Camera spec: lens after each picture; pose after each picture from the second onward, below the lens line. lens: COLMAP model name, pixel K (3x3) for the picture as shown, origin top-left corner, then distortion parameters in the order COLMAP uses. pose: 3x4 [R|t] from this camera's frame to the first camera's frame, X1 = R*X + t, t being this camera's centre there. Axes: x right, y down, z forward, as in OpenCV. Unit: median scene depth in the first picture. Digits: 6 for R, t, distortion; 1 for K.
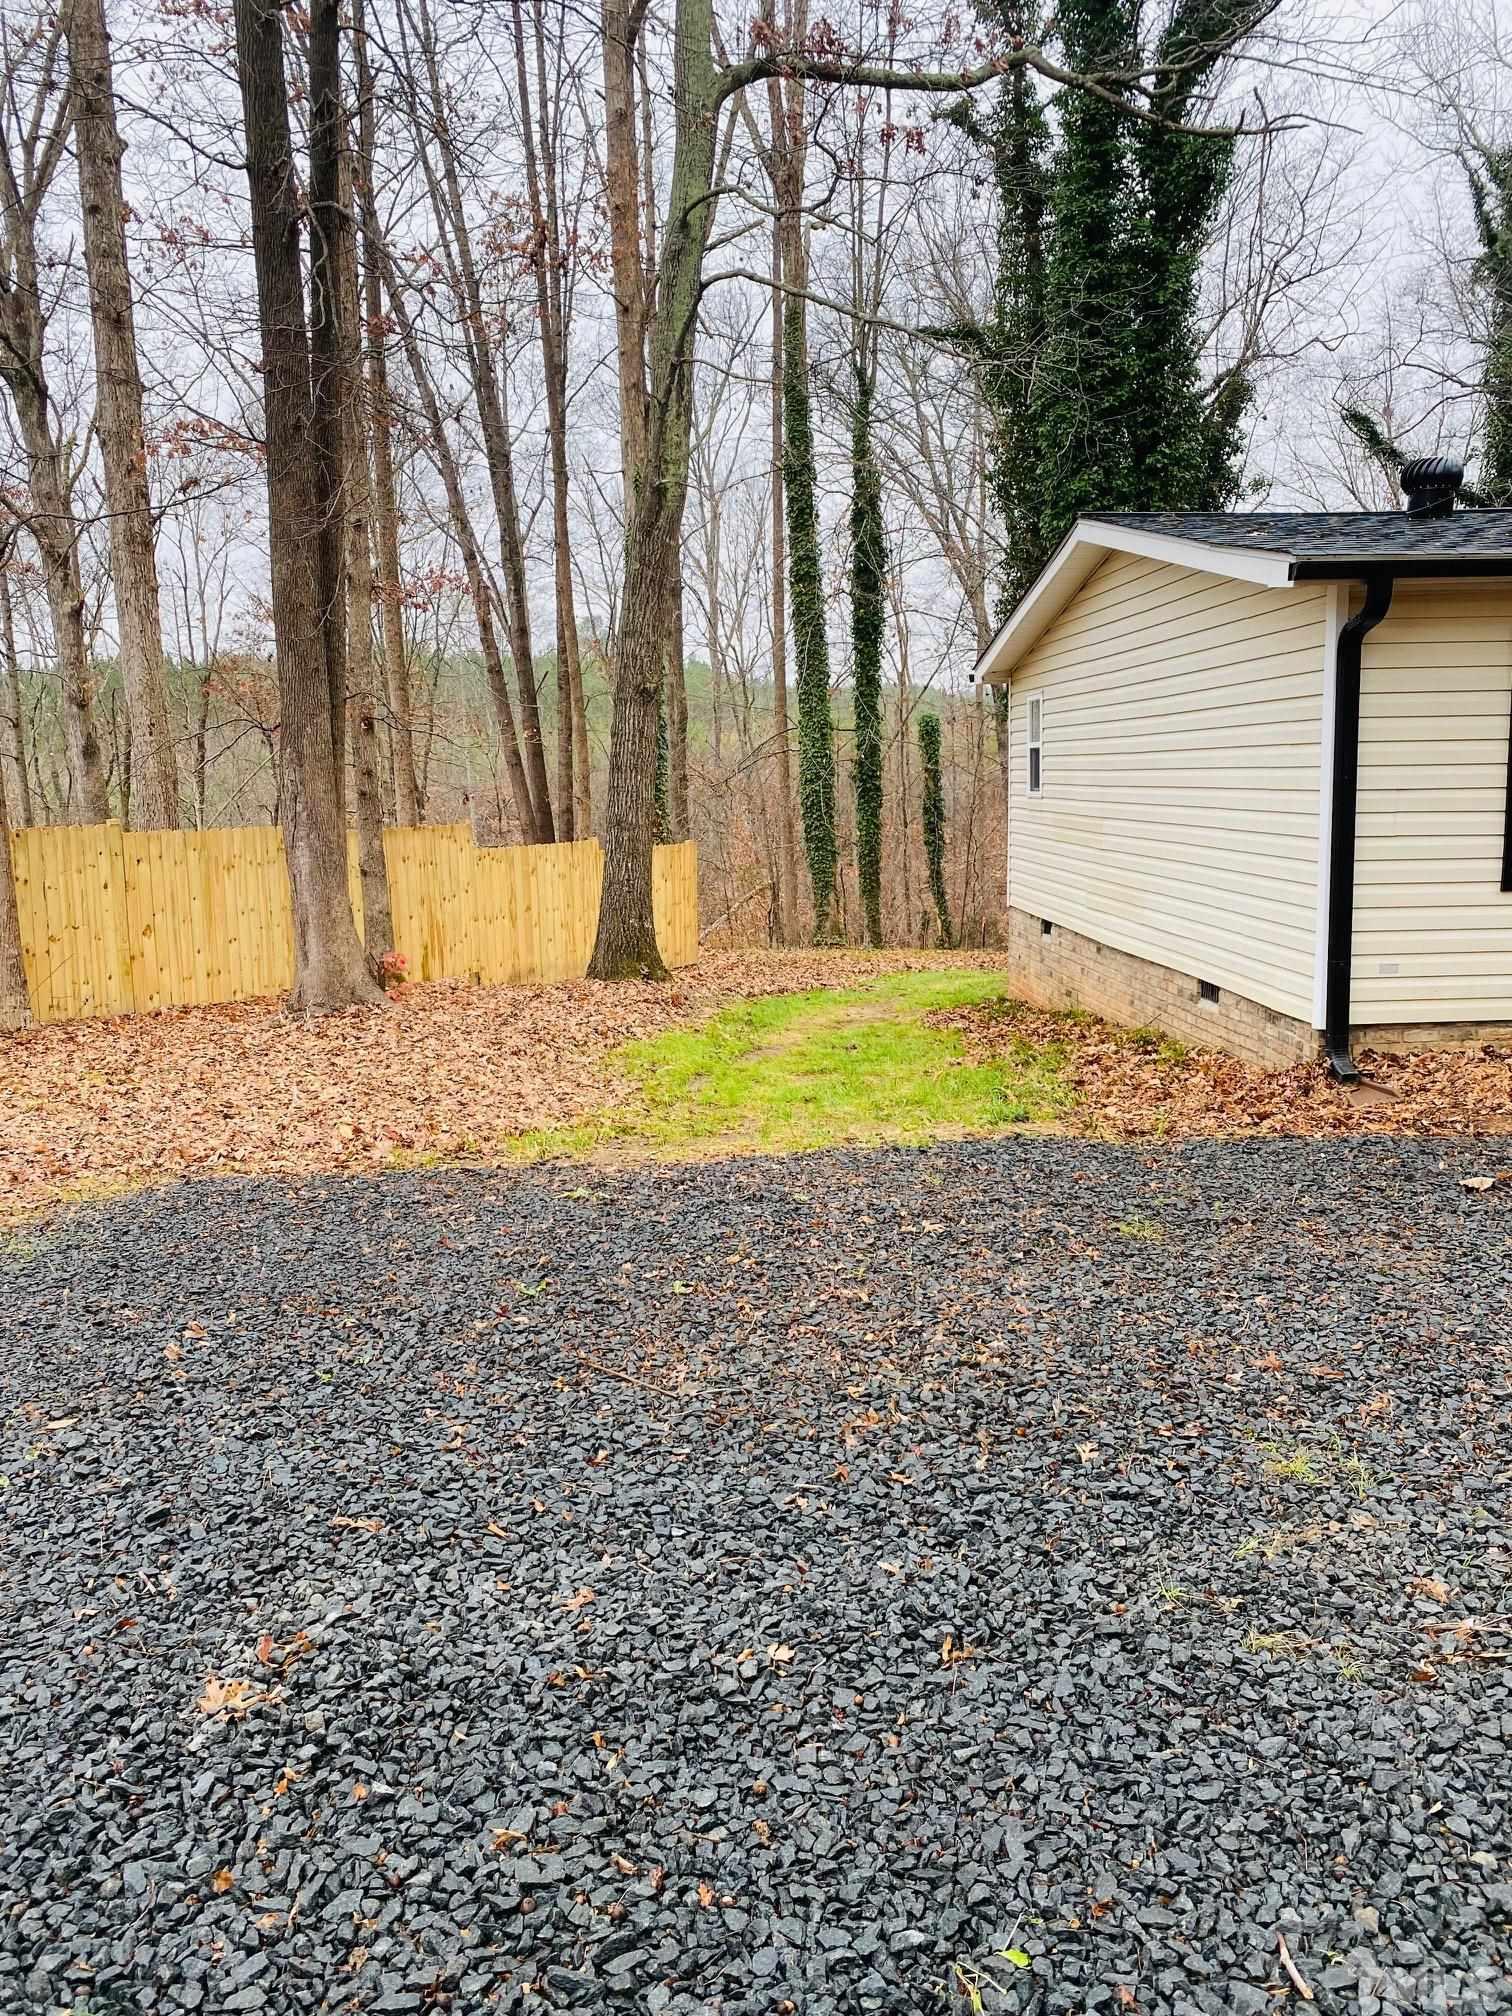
lens RADIAL K [[1519.7, 0, 756.0], [0, 1519.7, 1008.0], [0, 0, 1]] dist [0.048286, -0.101827]
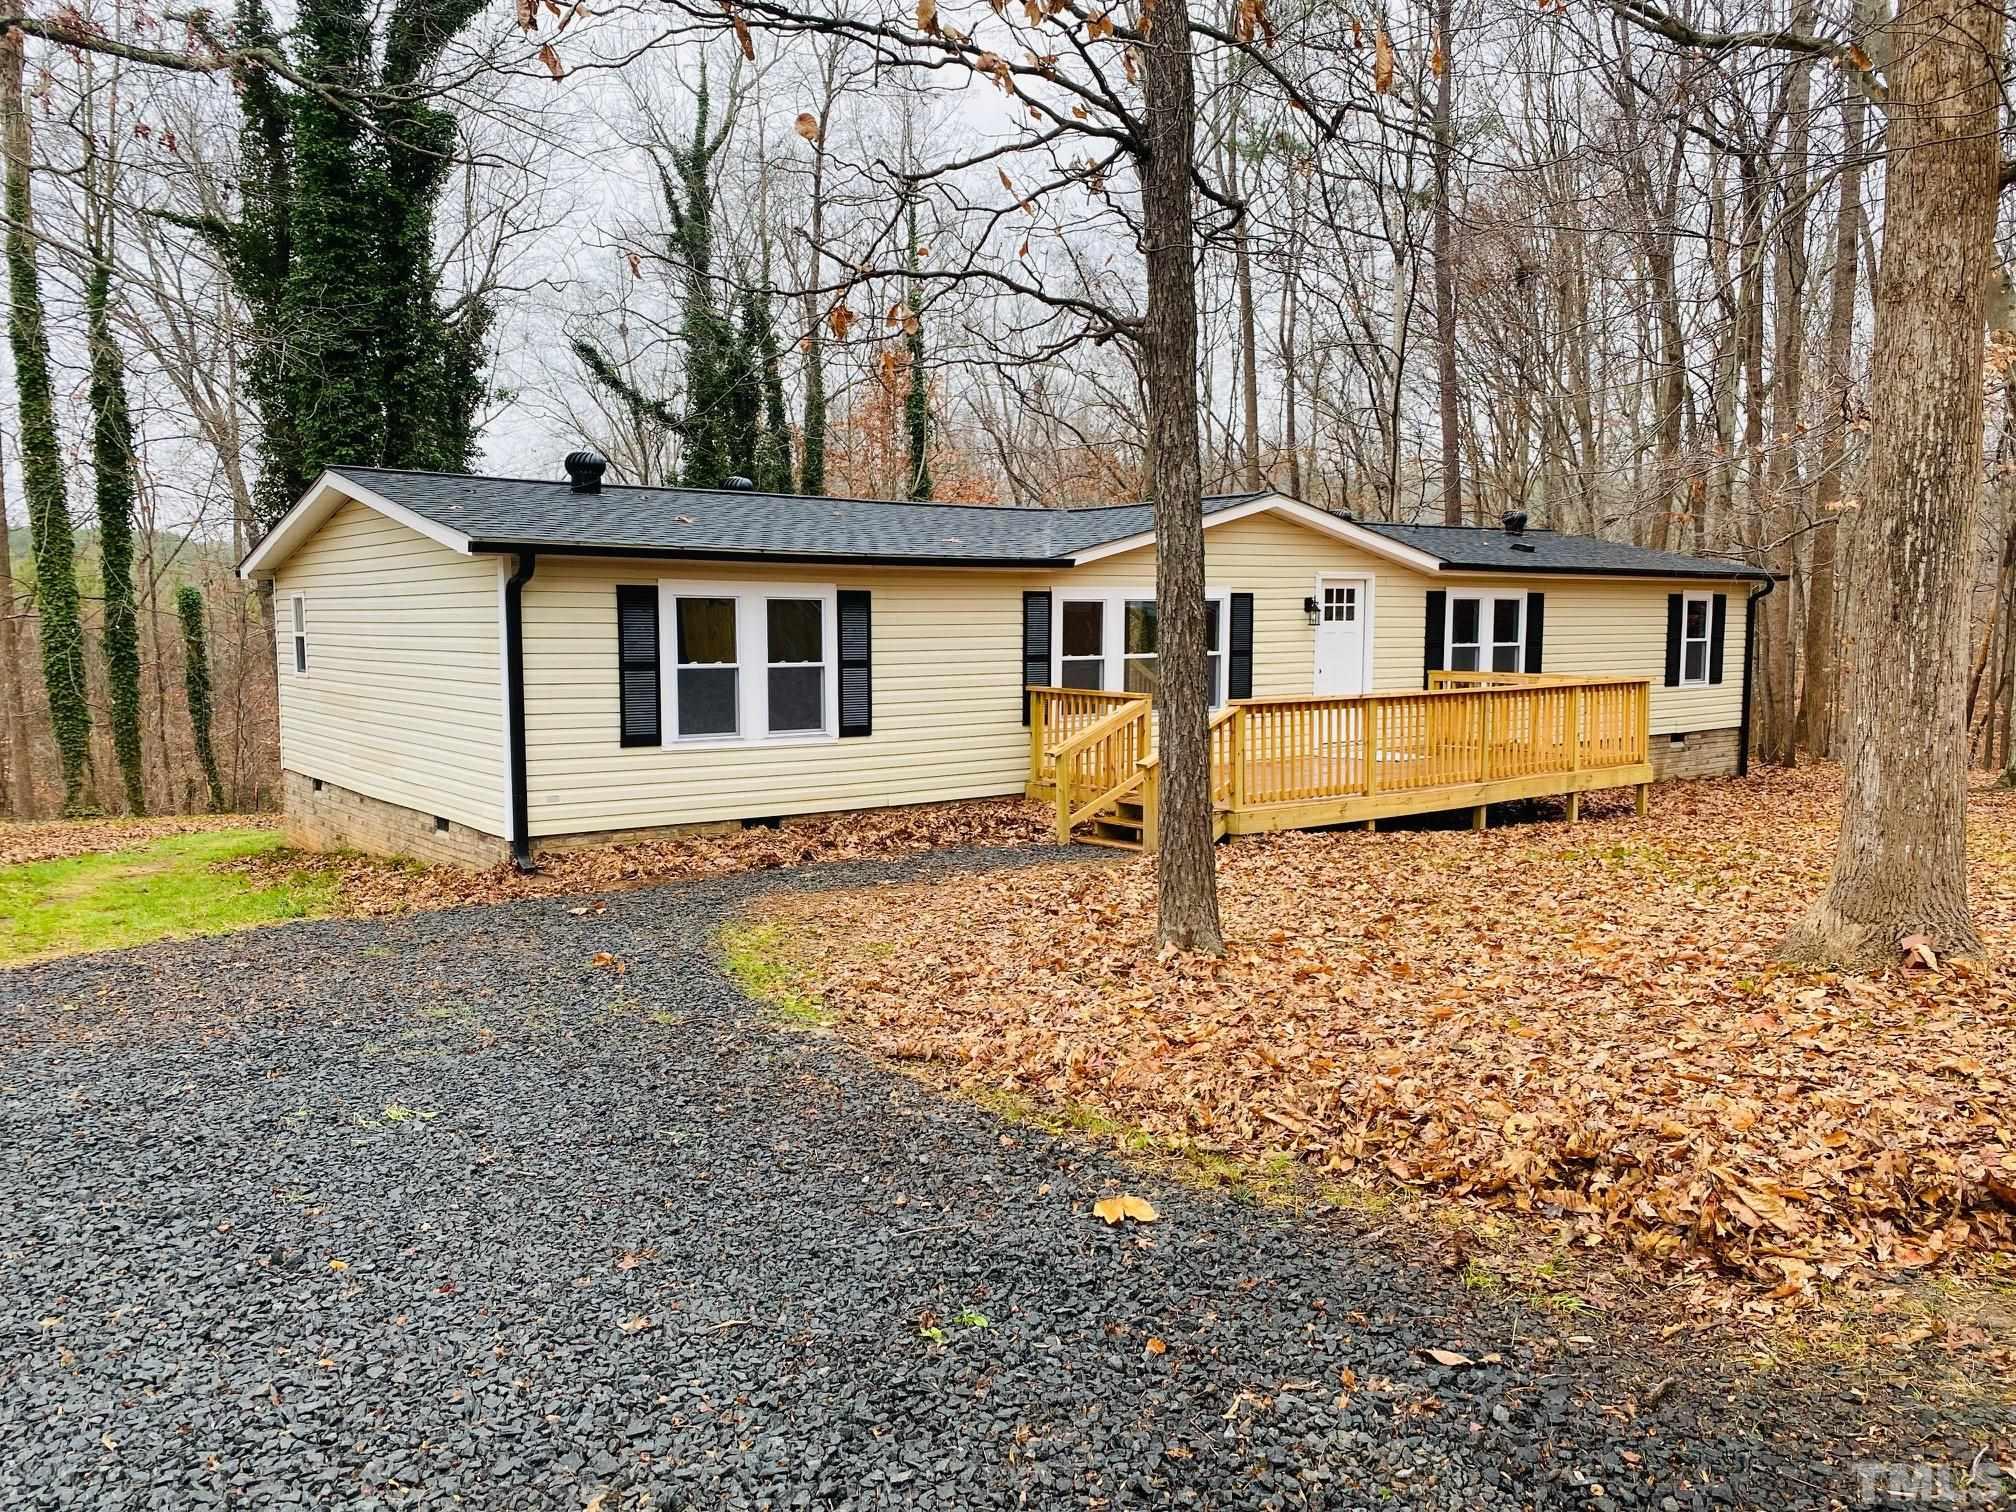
lens RADIAL K [[1543.9, 0, 1008.0], [0, 1543.9, 756.0], [0, 0, 1]] dist [0.002783, 0.009686]
pose [[0.822858, -0.029635, 0.567473, -0.048395], [0.070573, 0.996237, -0.050307, 0.022147], [-0.563847, 0.081444, 0.821854, -0.288609]]
